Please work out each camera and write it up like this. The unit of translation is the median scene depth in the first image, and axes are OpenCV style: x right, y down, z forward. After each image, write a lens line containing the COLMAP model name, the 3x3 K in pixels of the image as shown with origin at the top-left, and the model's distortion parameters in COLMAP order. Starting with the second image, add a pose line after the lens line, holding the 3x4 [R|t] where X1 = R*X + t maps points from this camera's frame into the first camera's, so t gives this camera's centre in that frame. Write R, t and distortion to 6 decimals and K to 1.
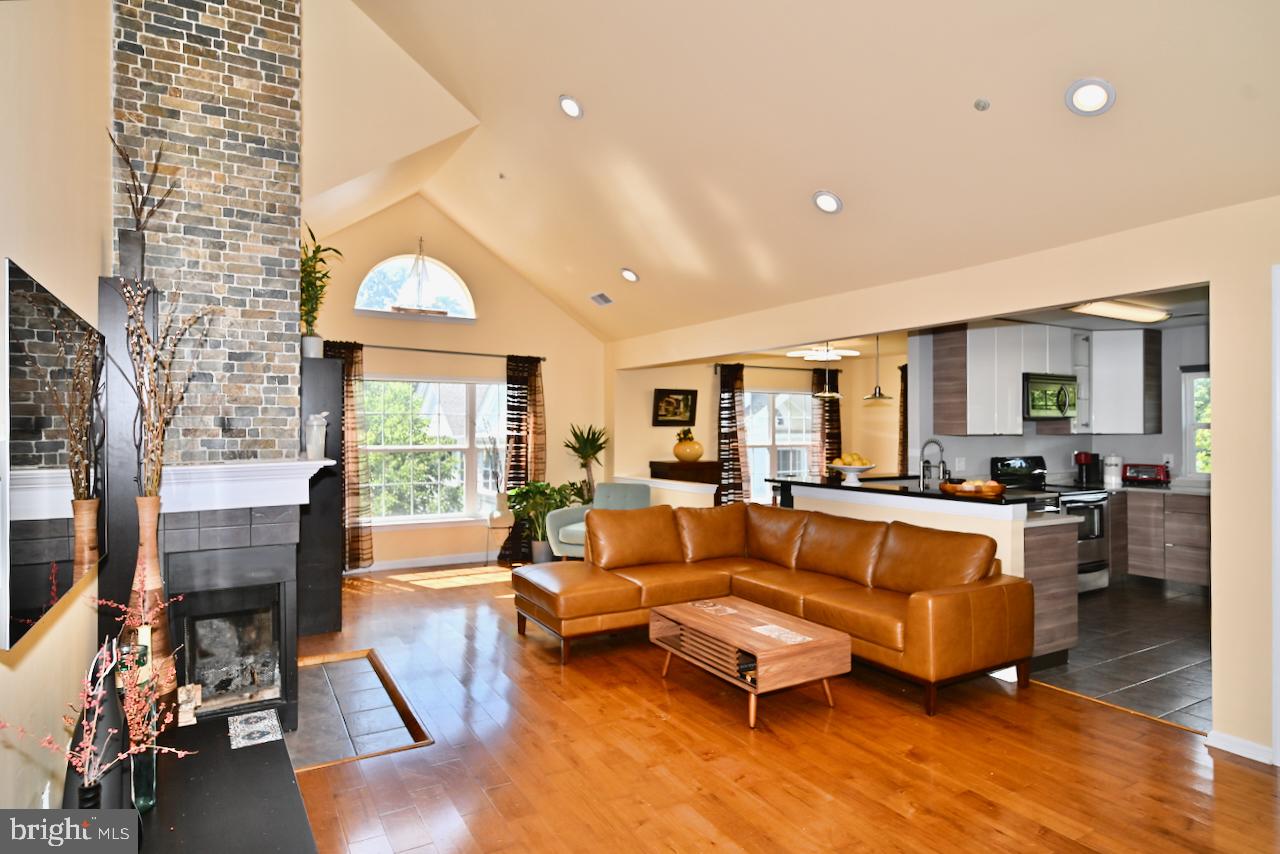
lens RADIAL K [[715.5, 0, 651.6], [0, 715.5, 426.5], [0, 0, 1]] dist [0.006500, 0.000584]
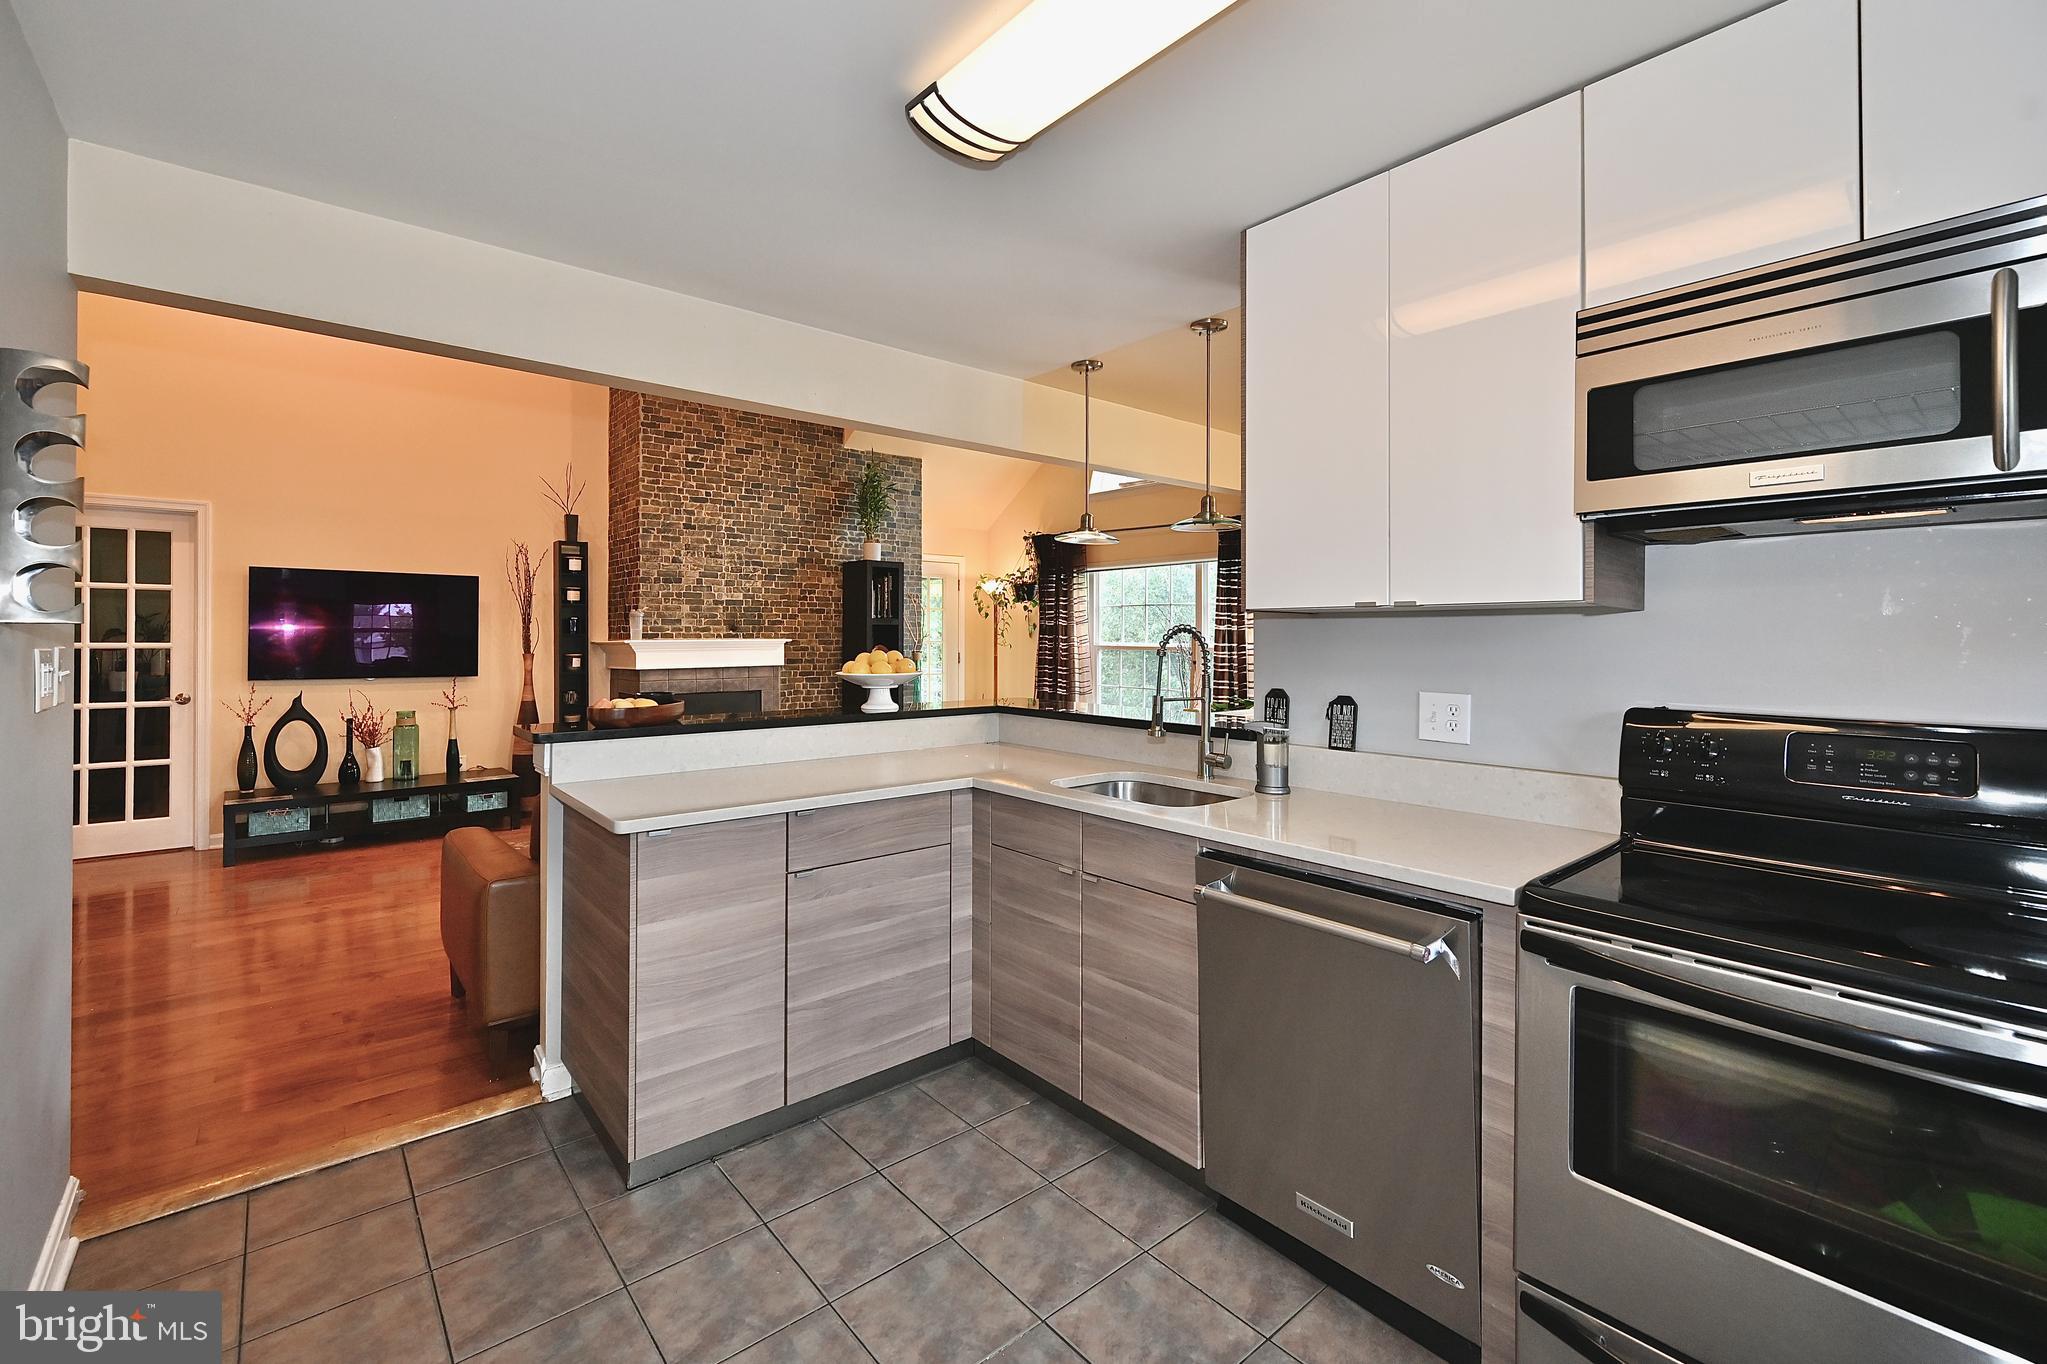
lens RADIAL K [[872.5, 0, 990.1], [0, 872.5, 631.2], [0, 0, 1]] dist [-0.000955, -0.000075]
pose [[0.143590, -0.005154, -0.989624, 0.695636], [0.002798, 0.999985, -0.004801, 0.018869], [0.989633, -0.002080, 0.143602, 0.726266]]
